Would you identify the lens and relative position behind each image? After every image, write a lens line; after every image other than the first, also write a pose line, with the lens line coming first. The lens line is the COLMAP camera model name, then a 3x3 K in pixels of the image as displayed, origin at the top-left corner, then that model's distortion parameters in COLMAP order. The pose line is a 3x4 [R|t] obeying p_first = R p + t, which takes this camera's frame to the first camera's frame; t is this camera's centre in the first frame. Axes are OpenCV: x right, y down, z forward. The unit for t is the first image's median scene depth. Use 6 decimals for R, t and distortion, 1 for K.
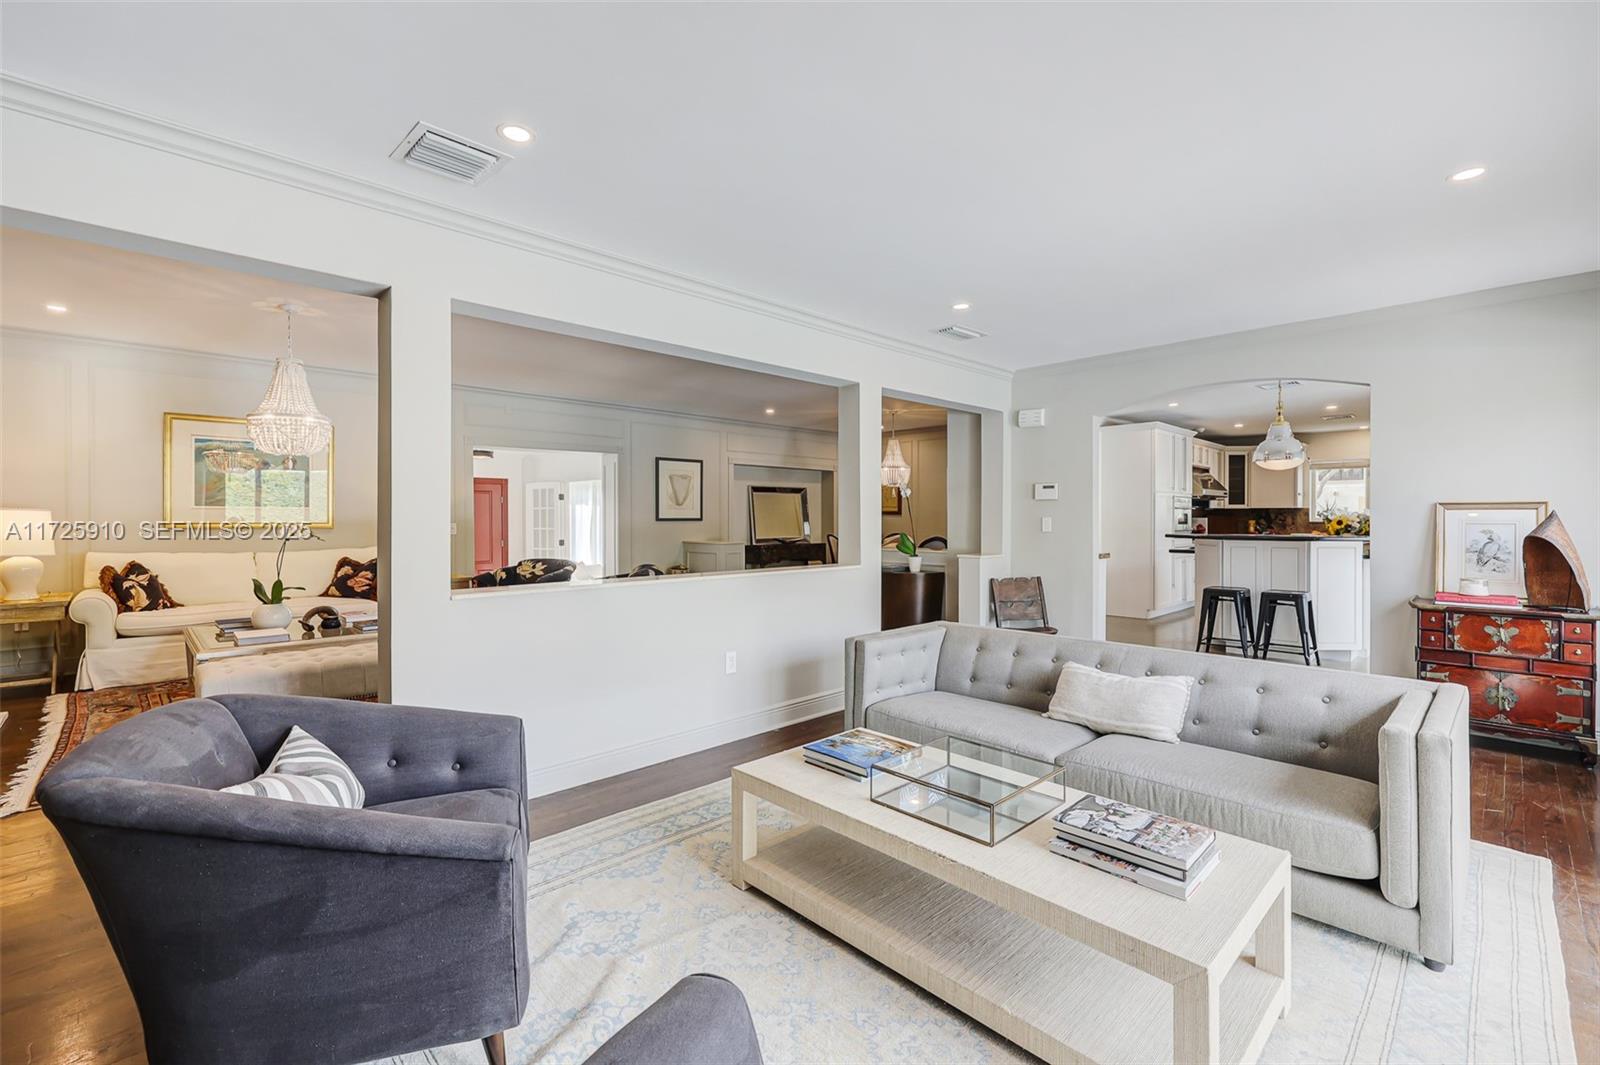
lens RADIAL K [[691.1, 0, 785.4], [0, 691.1, 522.6], [0, 0, 1]] dist [0.001213, 0.000080]
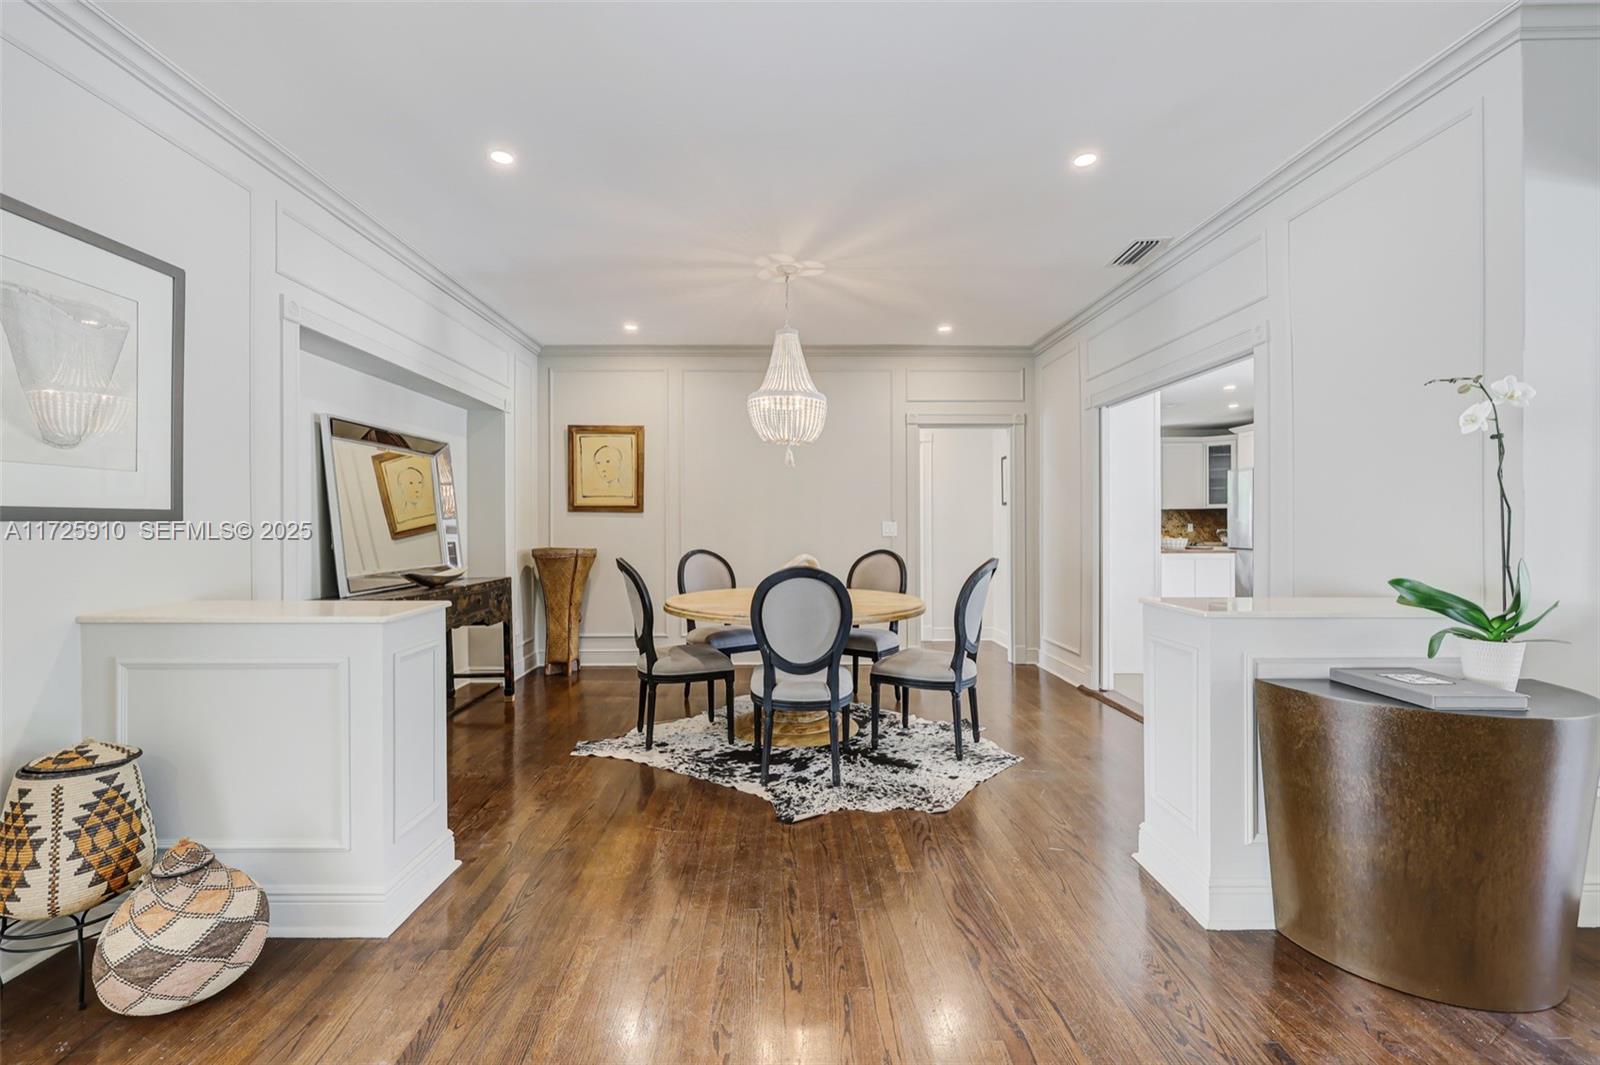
lens RADIAL K [[682.0, 0, 785.8], [0, 682.0, 526.2], [0, 0, 1]] dist [0.000148, 0.000445]
pose [[0.684134, -0.001475, 0.729355, -0.262280], [0.004853, 0.999985, -0.002530, 0.000966], [-0.729341, 0.005271, 0.684130, 1.200344]]
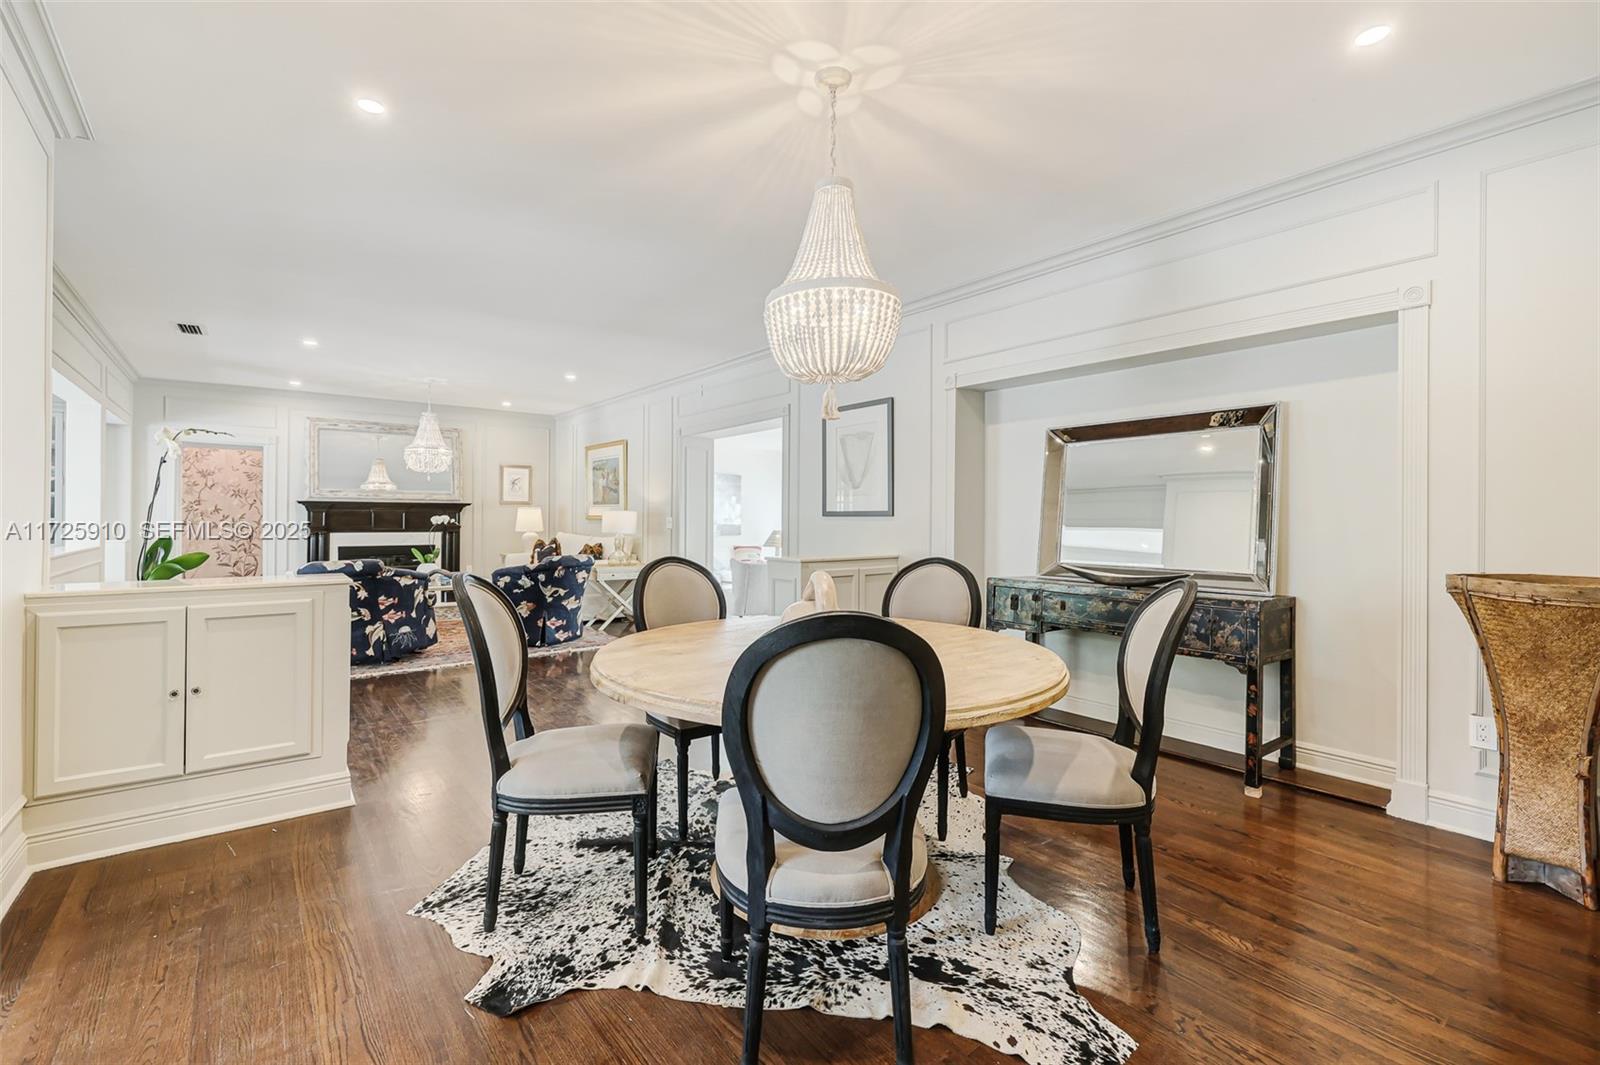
lens RADIAL K [[690.2, 0, 779.7], [0, 690.2, 515.3], [0, 0, 1]] dist [-0.002162, -0.000066]
pose [[-0.104092, -0.002009, -0.994566, 0.688957], [-0.010132, 0.999948, -0.000959, -0.003605], [0.994516, 0.009977, -0.104107, 1.704518]]
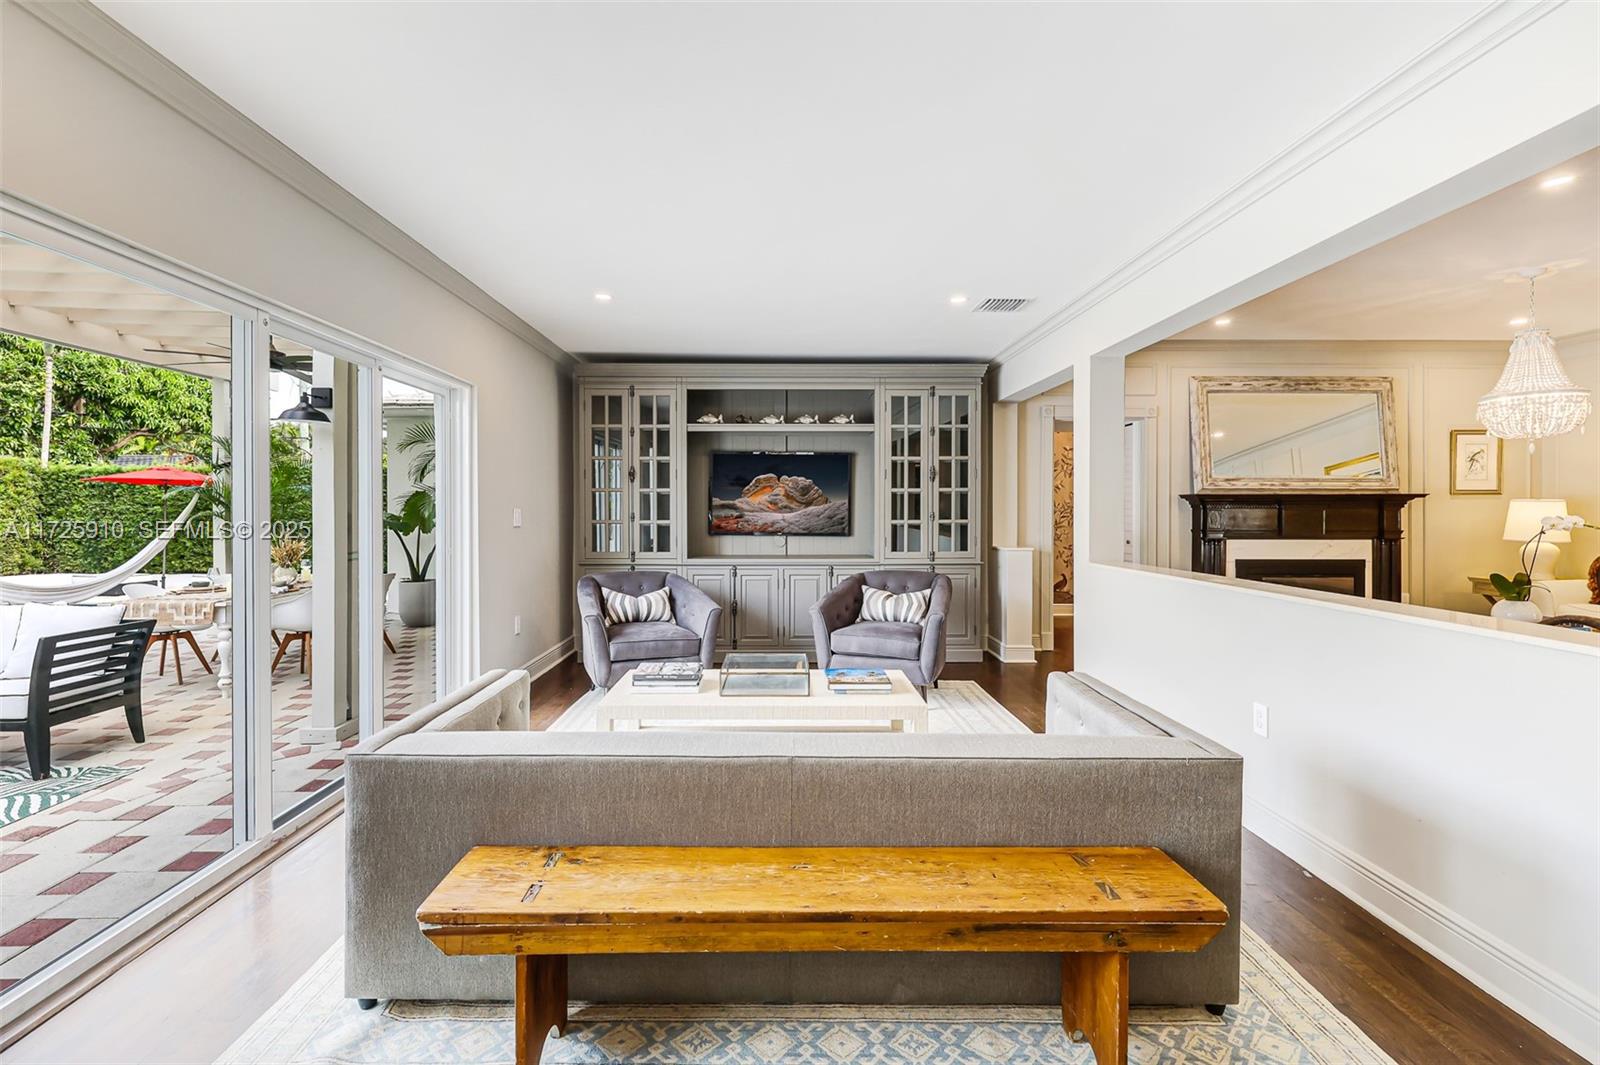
lens RADIAL K [[696.2, 0, 778.9], [0, 696.2, 509.3], [0, 0, 1]] dist [-0.000175, -0.000212]
pose [[-0.689574, 0.001304, -0.724214, 0.525765], [-0.003026, 0.999984, 0.004682, -0.005638], [0.724209, 0.005420, -0.689560, 0.787015]]
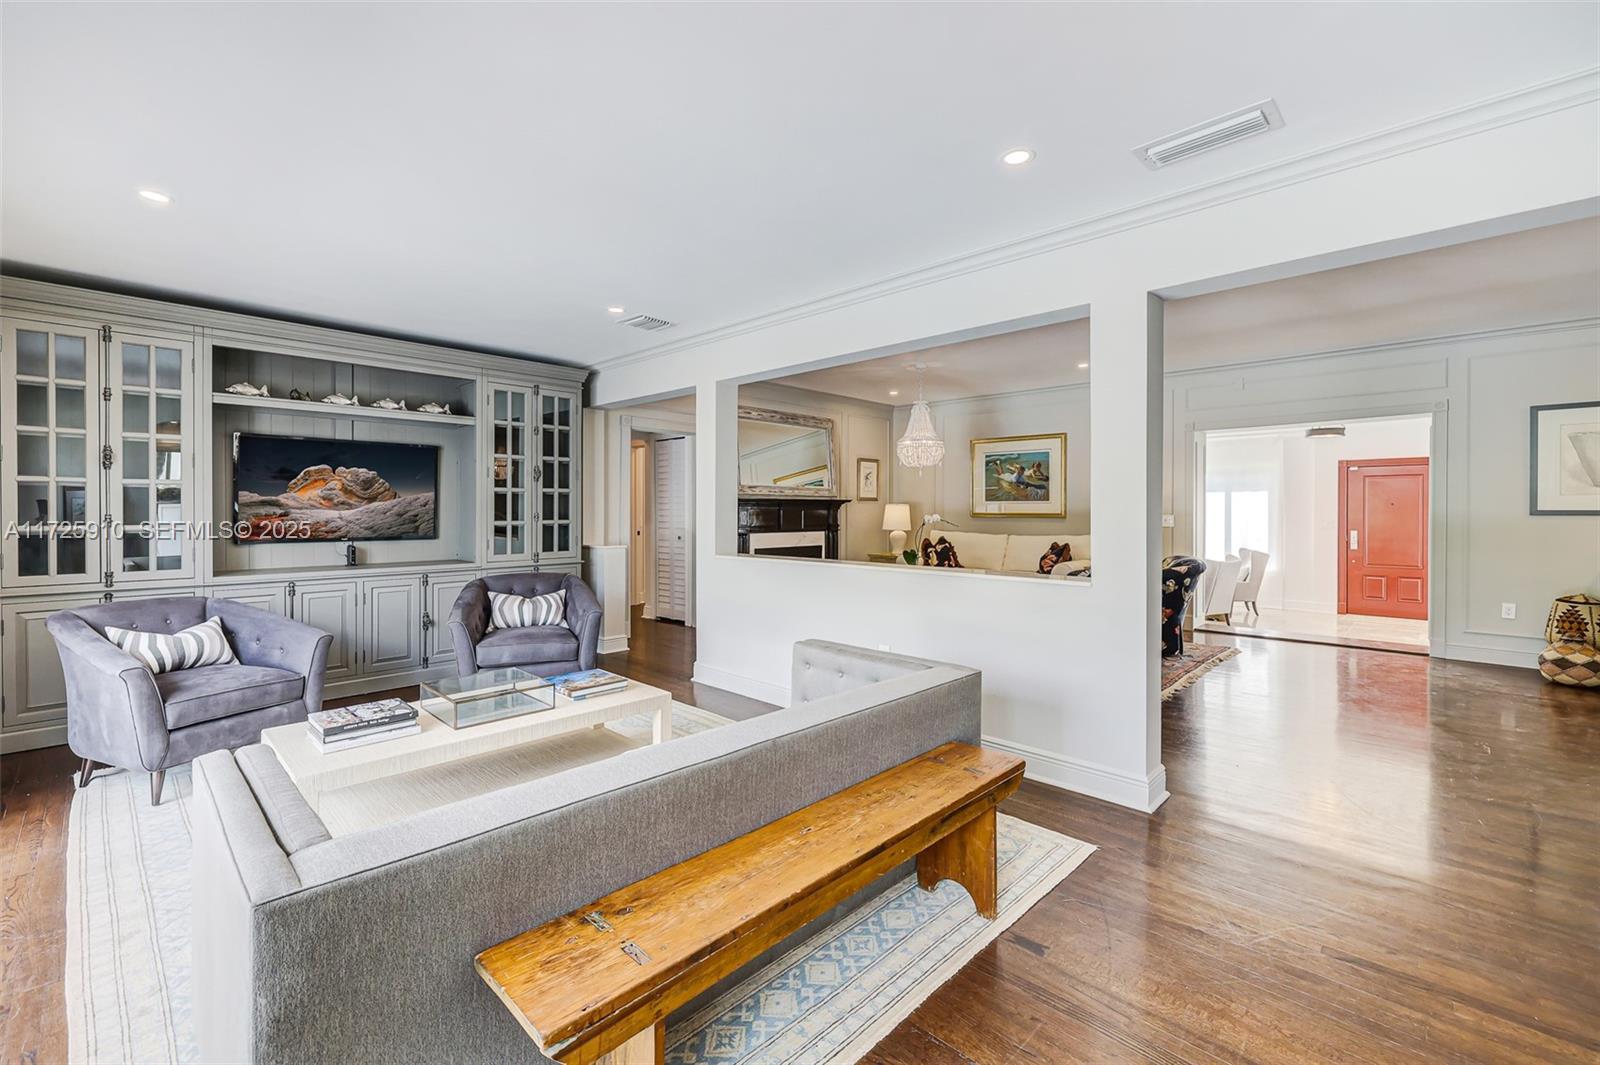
lens RADIAL K [[680.4, 0, 785.5], [0, 680.4, 513.6], [0, 0, 1]] dist [-0.001576, -0.000077]
pose [[0.027572, 0.006966, -0.999596, 0.622426], [-0.007069, 0.999952, 0.006774, -0.005288], [0.999595, 0.006880, 0.027620, 0.581517]]
